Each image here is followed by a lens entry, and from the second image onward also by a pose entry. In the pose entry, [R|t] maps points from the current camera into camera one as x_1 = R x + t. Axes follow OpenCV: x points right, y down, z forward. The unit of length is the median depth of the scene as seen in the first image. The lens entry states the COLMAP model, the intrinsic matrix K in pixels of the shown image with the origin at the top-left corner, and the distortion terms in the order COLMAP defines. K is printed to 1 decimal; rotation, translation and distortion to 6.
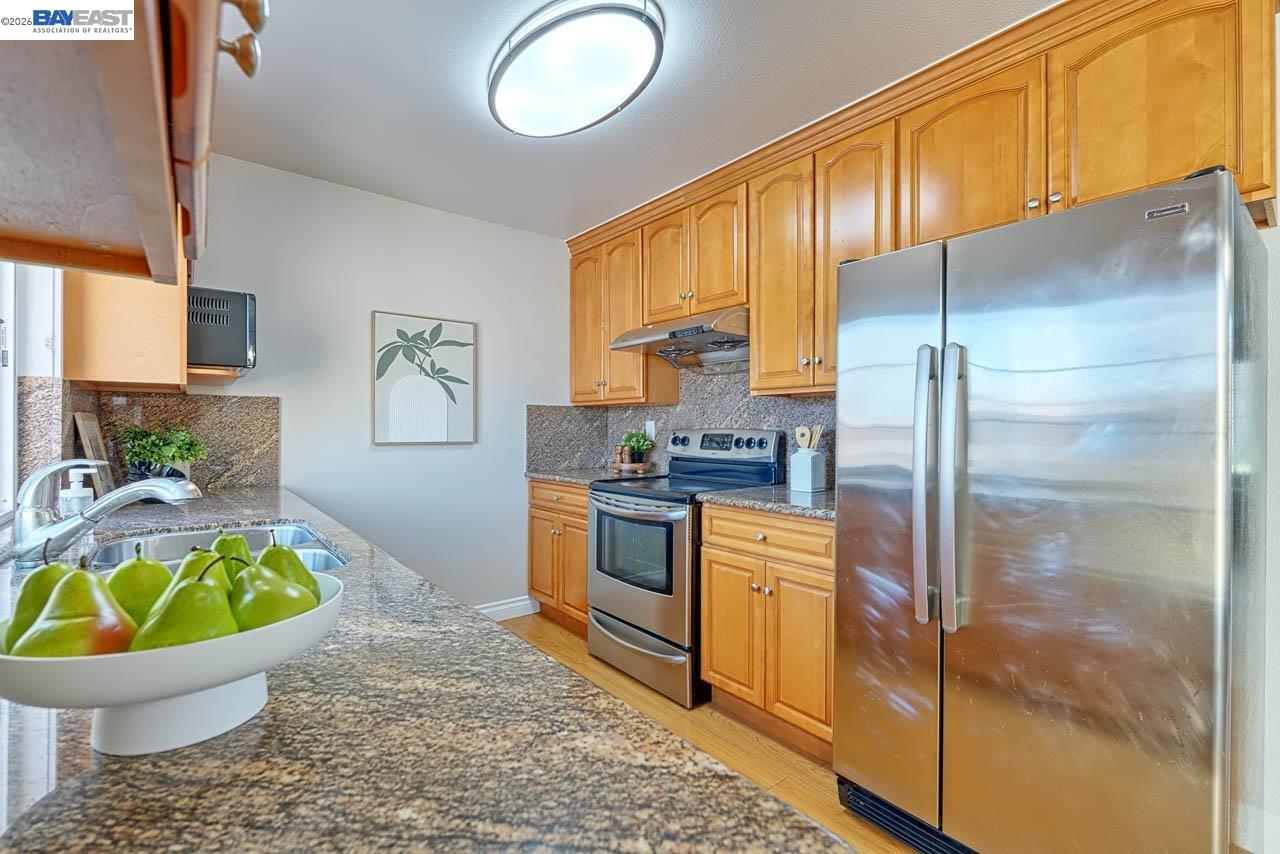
lens RADIAL K [[555.0, 0, 638.6], [0, 555.0, 427.4], [0, 0, 1]] dist [-0.008854, 0.000583]
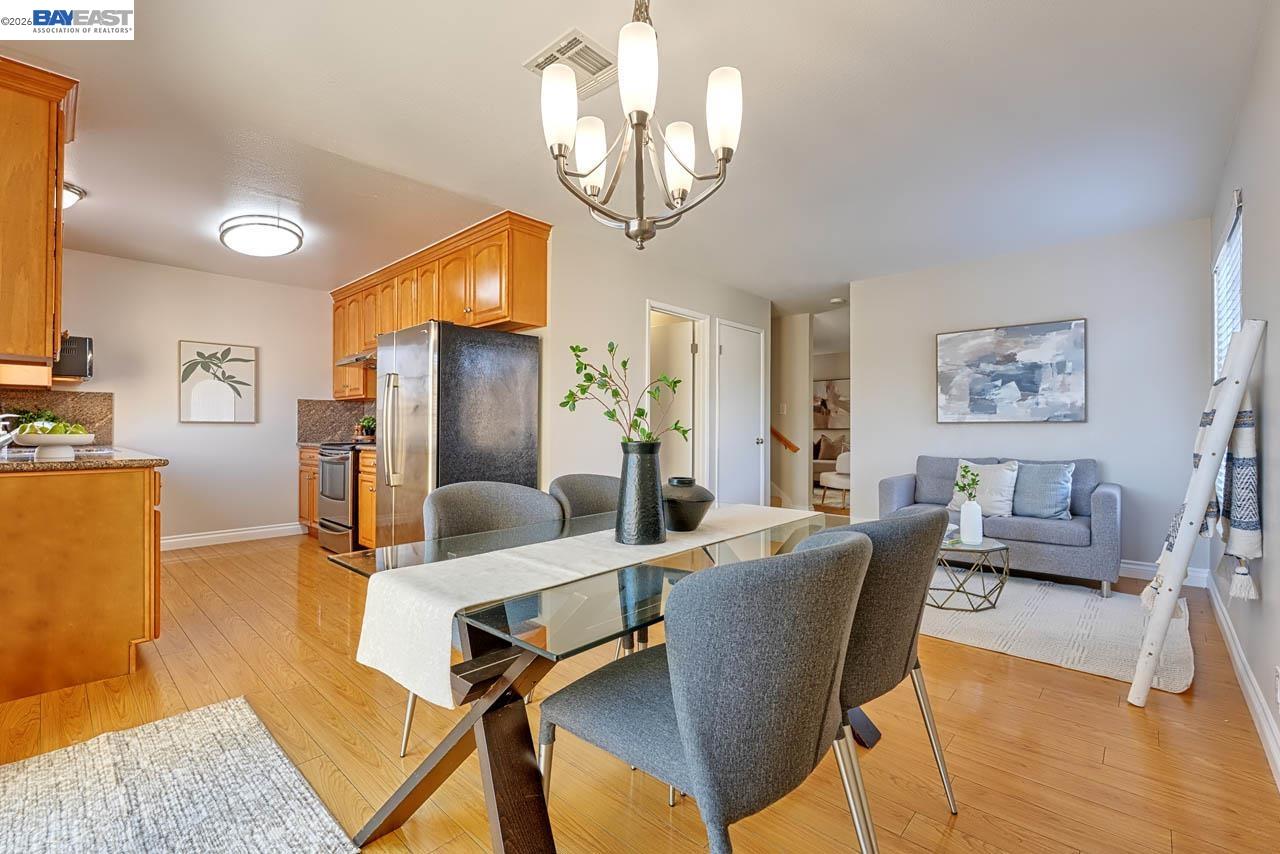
lens RADIAL K [[555.0, 0, 640.6], [0, 555.0, 427.2], [0, 0, 1]] dist [-0.008854, 0.000583]
pose [[0.990236, -0.001381, 0.139394, 0.708406], [0.001406, 0.999999, -0.000078, 0.052433], [-0.139394, 0.000273, 0.990237, -0.884527]]
